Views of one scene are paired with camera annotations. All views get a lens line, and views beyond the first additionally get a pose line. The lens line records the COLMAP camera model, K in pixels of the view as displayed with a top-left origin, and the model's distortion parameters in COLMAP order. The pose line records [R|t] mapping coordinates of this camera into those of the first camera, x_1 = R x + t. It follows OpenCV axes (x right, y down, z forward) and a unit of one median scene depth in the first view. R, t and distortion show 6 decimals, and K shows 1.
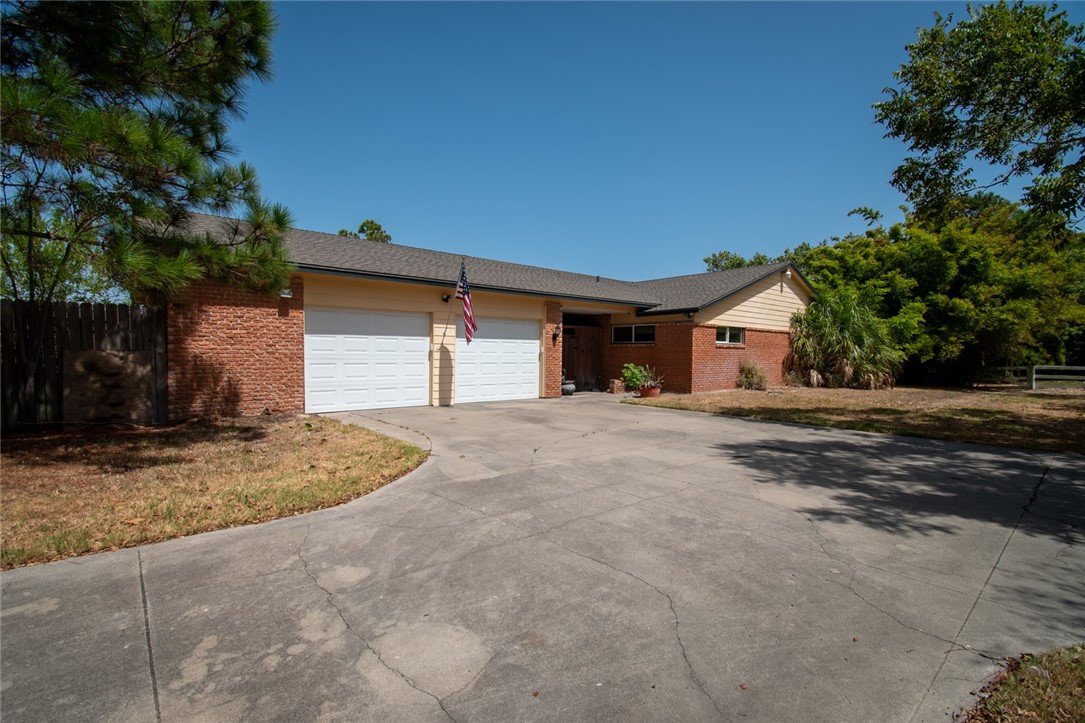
lens RADIAL K [[490.4, 0, 542.5], [0, 490.4, 361.5], [0, 0, 1]] dist [0.003654, -0.001478]
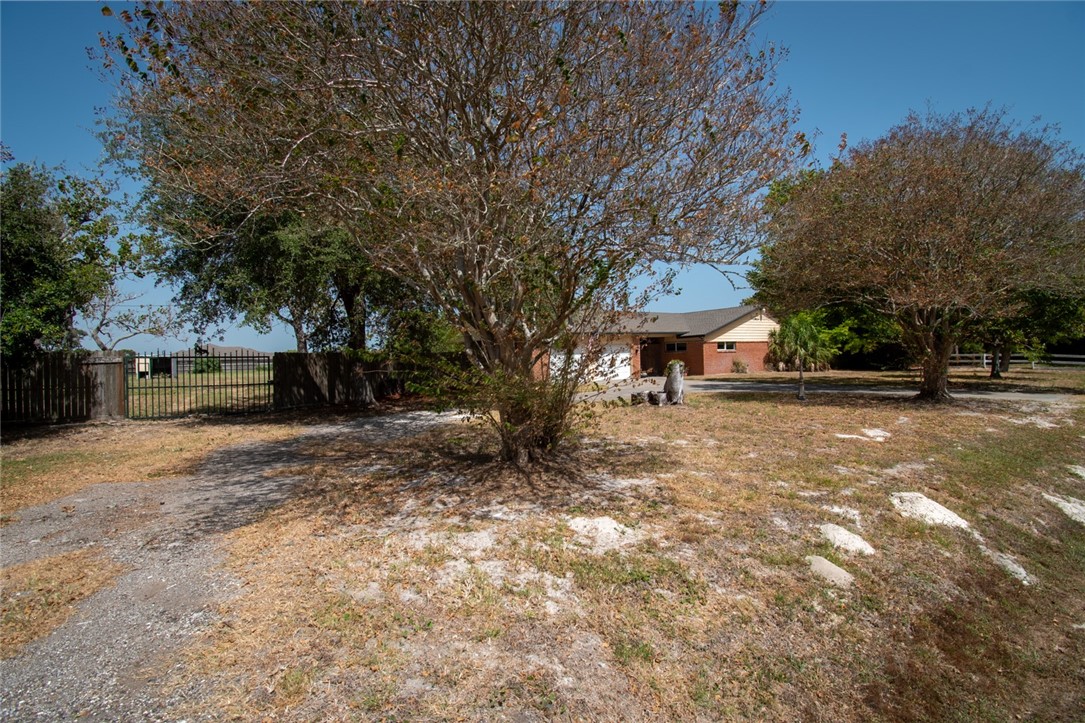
lens RADIAL K [[490.4, 0, 542.5], [0, 490.4, 361.5], [0, 0, 1]] dist [0.003654, -0.001478]
pose [[0.988827, -0.033604, -0.145230, -0.061275], [0.033082, 0.999435, -0.006007, -0.003628], [0.145350, 0.001135, 0.989380, -1.028708]]
